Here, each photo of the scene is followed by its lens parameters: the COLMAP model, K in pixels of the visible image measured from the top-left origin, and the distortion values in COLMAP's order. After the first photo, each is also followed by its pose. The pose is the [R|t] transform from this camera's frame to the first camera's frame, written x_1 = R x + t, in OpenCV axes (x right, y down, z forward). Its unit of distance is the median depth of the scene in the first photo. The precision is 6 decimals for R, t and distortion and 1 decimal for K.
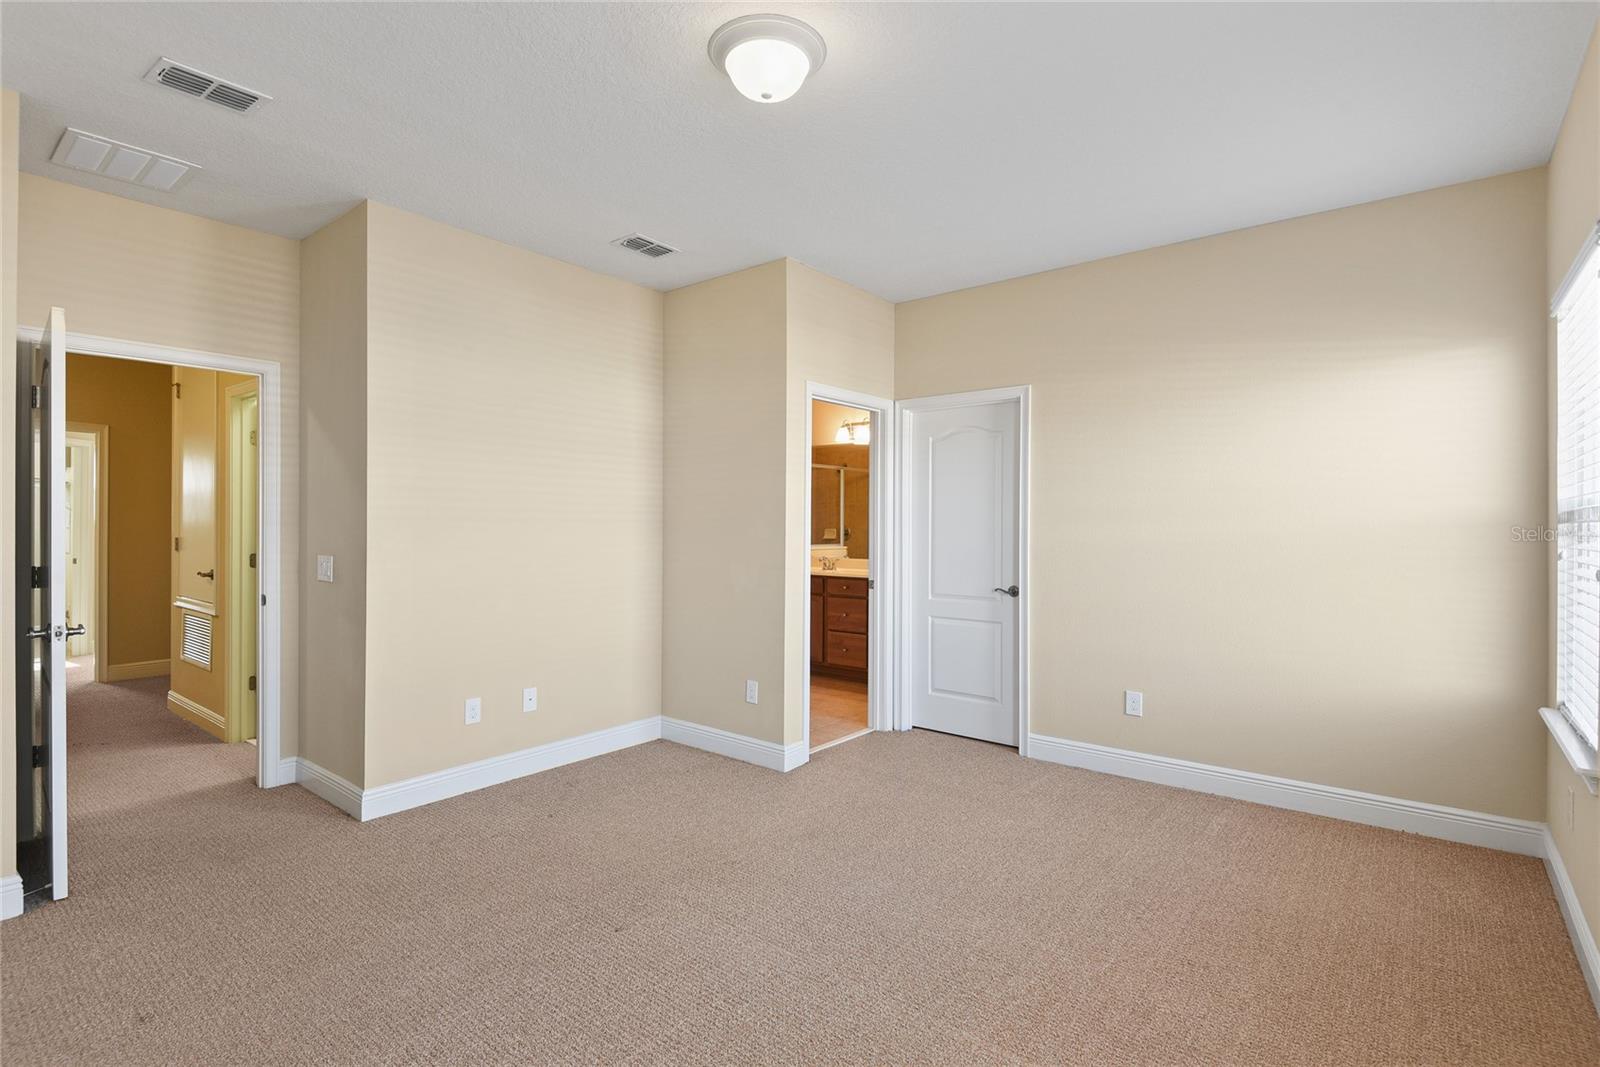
lens RADIAL K [[774.7, 0, 800.0], [0, 774.7, 533.5], [0, 0, 1]] dist [0.001426, 0.000048]
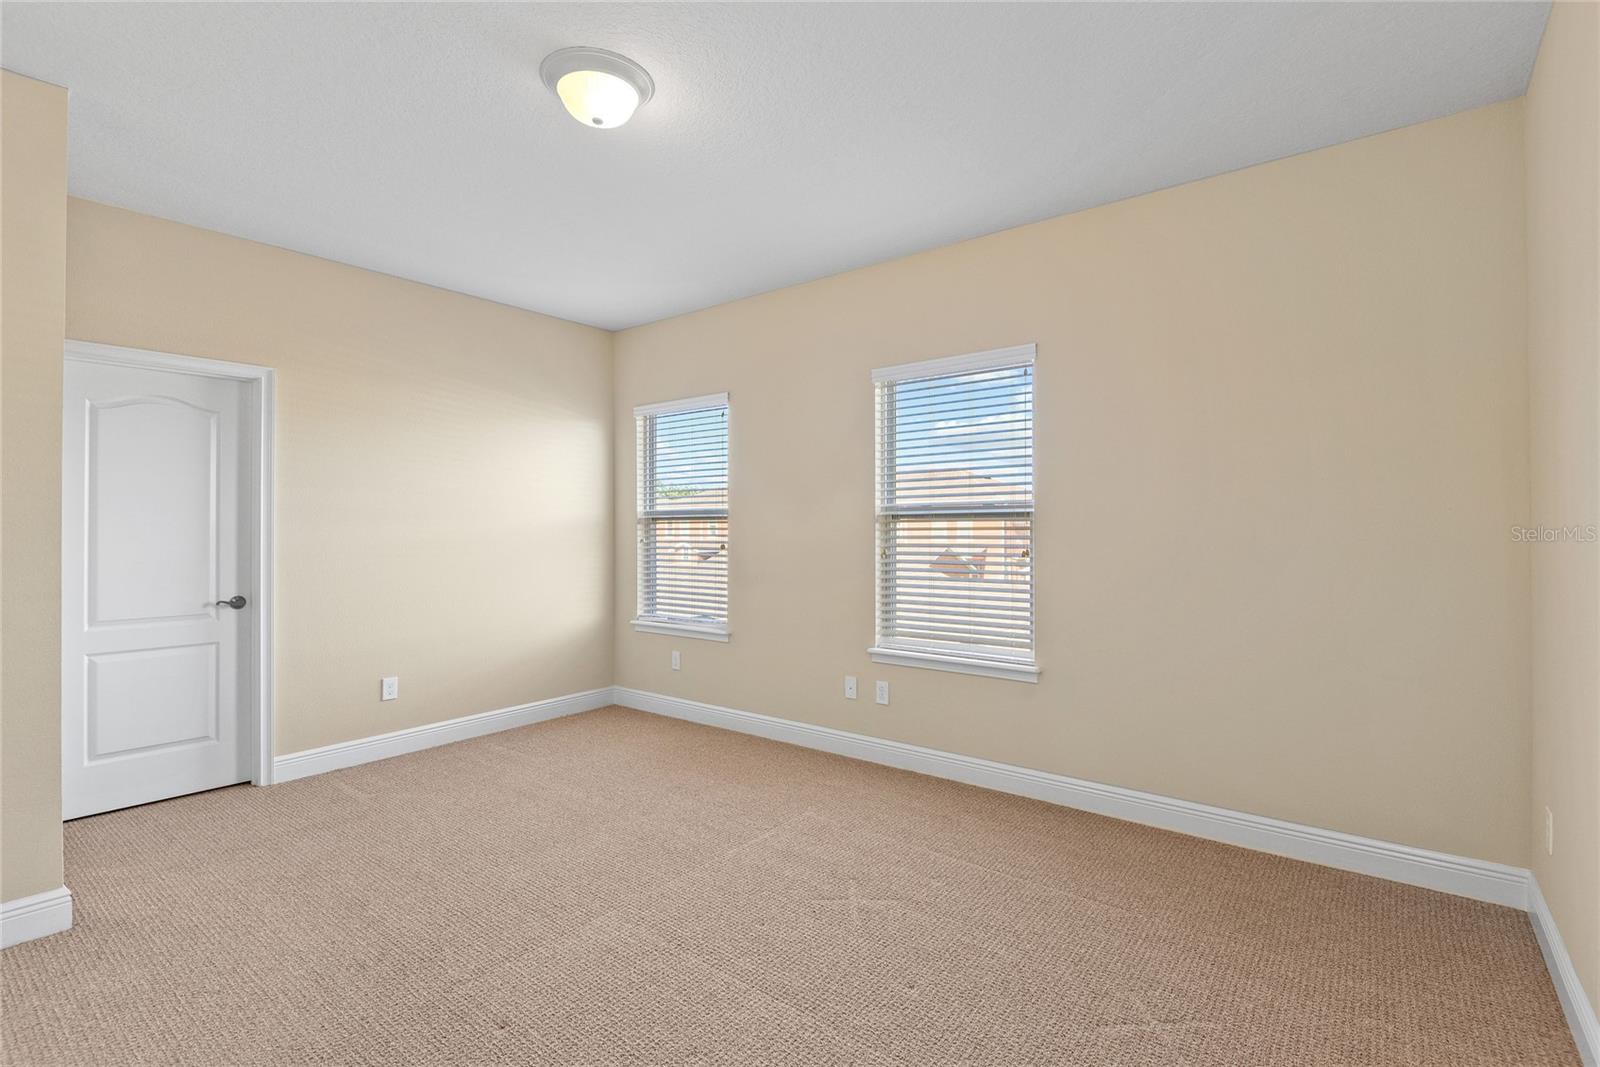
lens RADIAL K [[742.2, 0, 800.0], [0, 742.2, 533.5], [0, 0, 1]] dist [0.032634, -0.022962]
pose [[-0.019651, -0.008375, 0.999772, -0.563957], [0.018268, 0.999795, 0.008735, 0.003271], [-0.999640, 0.018436, -0.019493, 0.397305]]
